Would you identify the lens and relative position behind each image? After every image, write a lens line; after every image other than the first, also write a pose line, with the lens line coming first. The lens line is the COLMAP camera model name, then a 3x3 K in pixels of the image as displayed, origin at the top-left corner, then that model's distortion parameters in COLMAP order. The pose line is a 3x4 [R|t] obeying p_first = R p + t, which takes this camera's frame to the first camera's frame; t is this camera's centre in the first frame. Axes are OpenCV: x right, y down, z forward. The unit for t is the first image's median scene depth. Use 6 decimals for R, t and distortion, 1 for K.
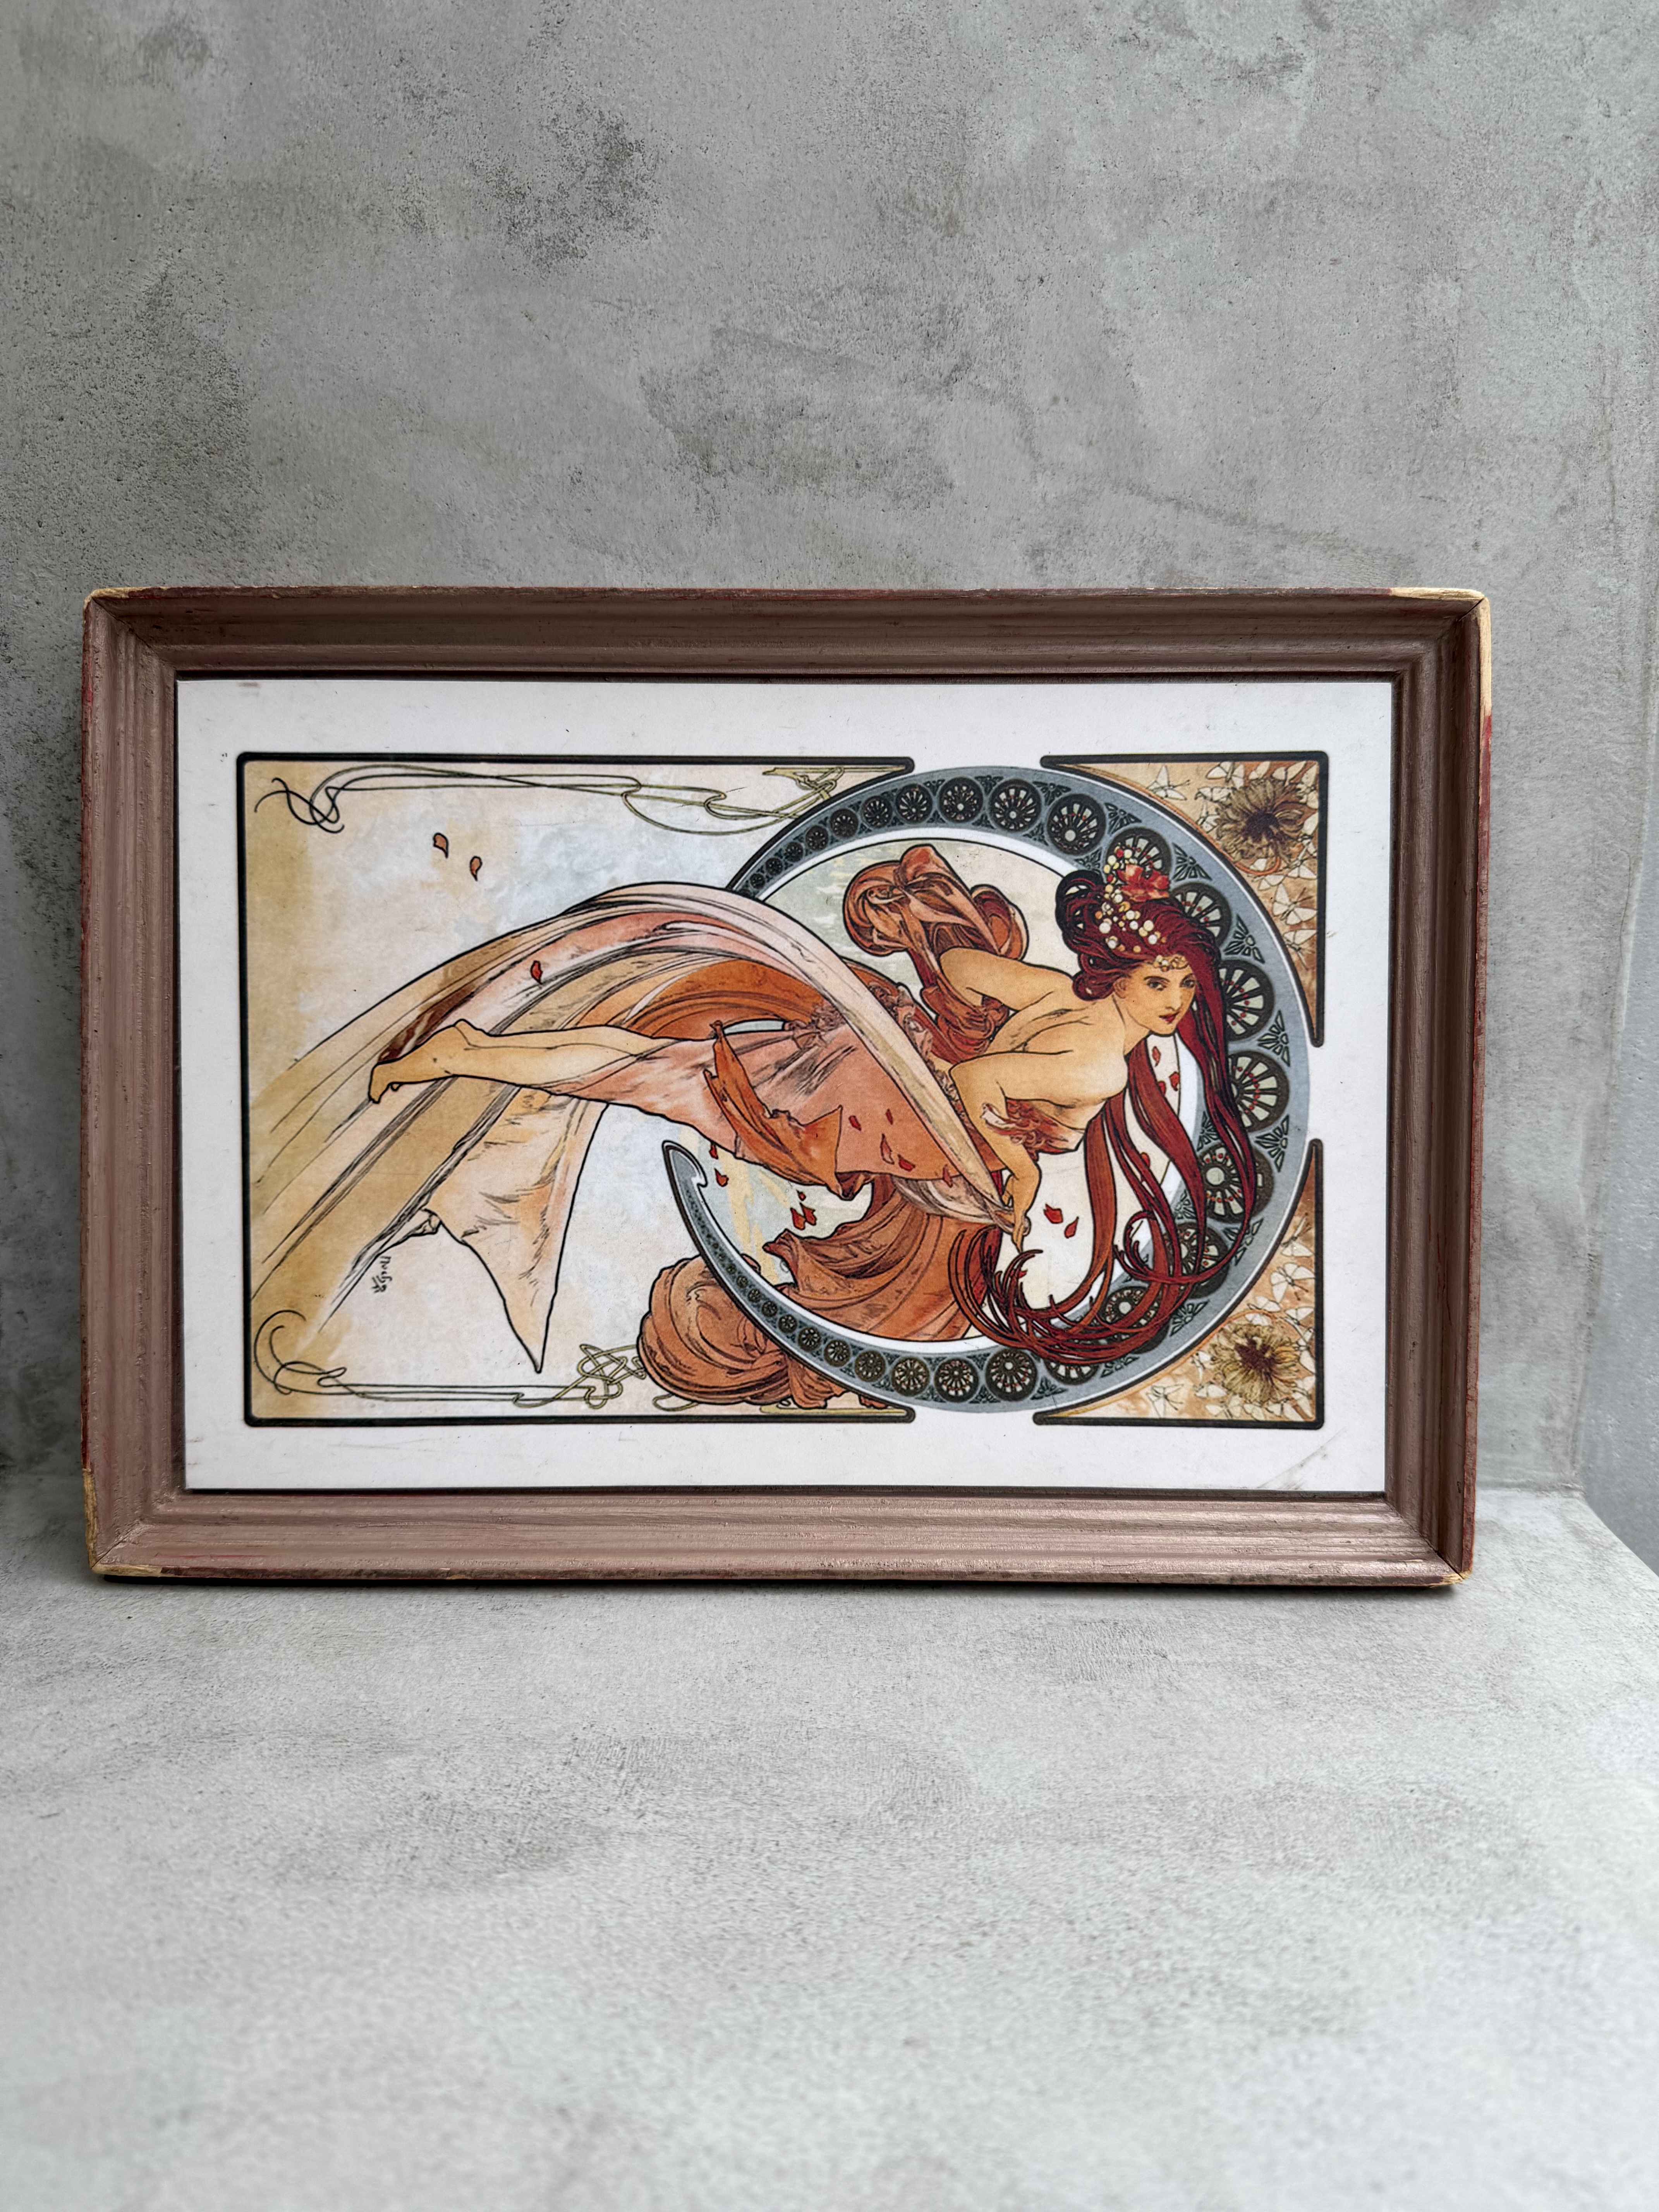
lens RADIAL K [[1603.0, 0, 829.5], [0, 1603.0, 1106.0], [0, 0, 1]] dist [-0.046135, 0.003835]
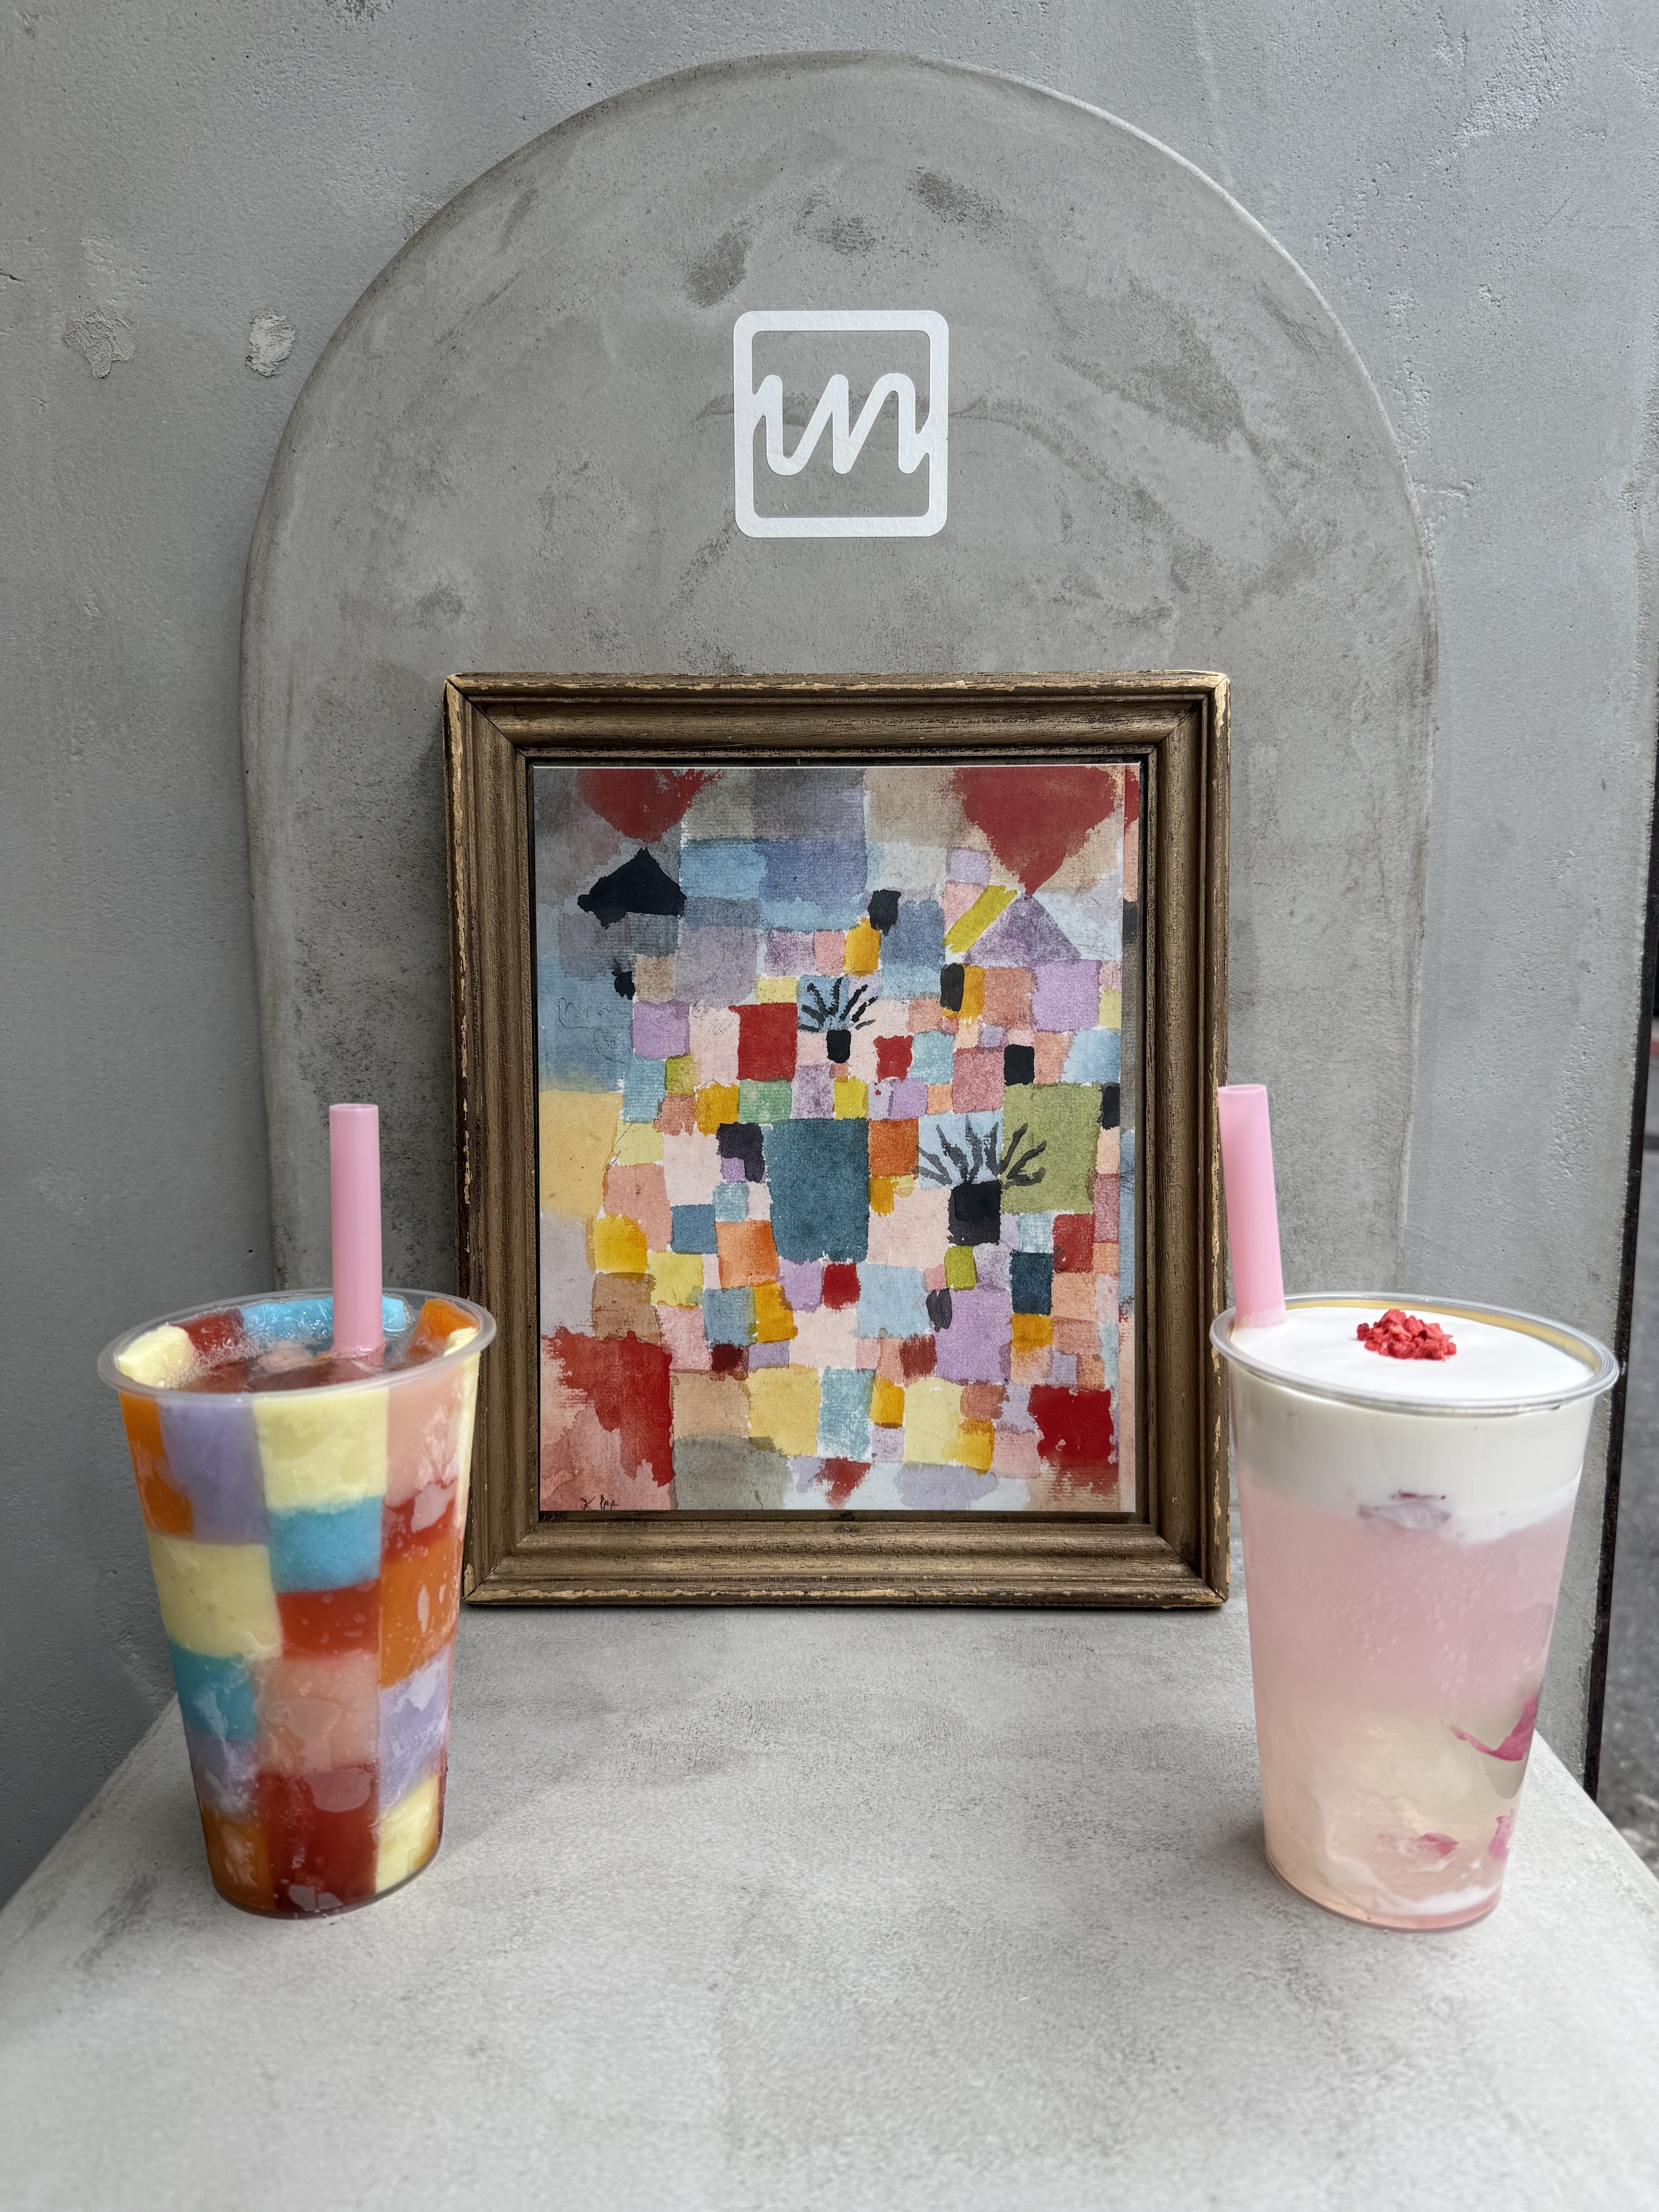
lens RADIAL K [[1540.2, 0, 826.6], [0, 1540.2, 1104.1], [0, 0, 1]] dist [-0.000737, -0.006071]
pose [[0.999956, -0.008100, -0.004712, -0.034093], [0.007874, 0.998901, -0.046202, -0.108844], [0.005081, 0.046163, 0.998921, -0.483013]]
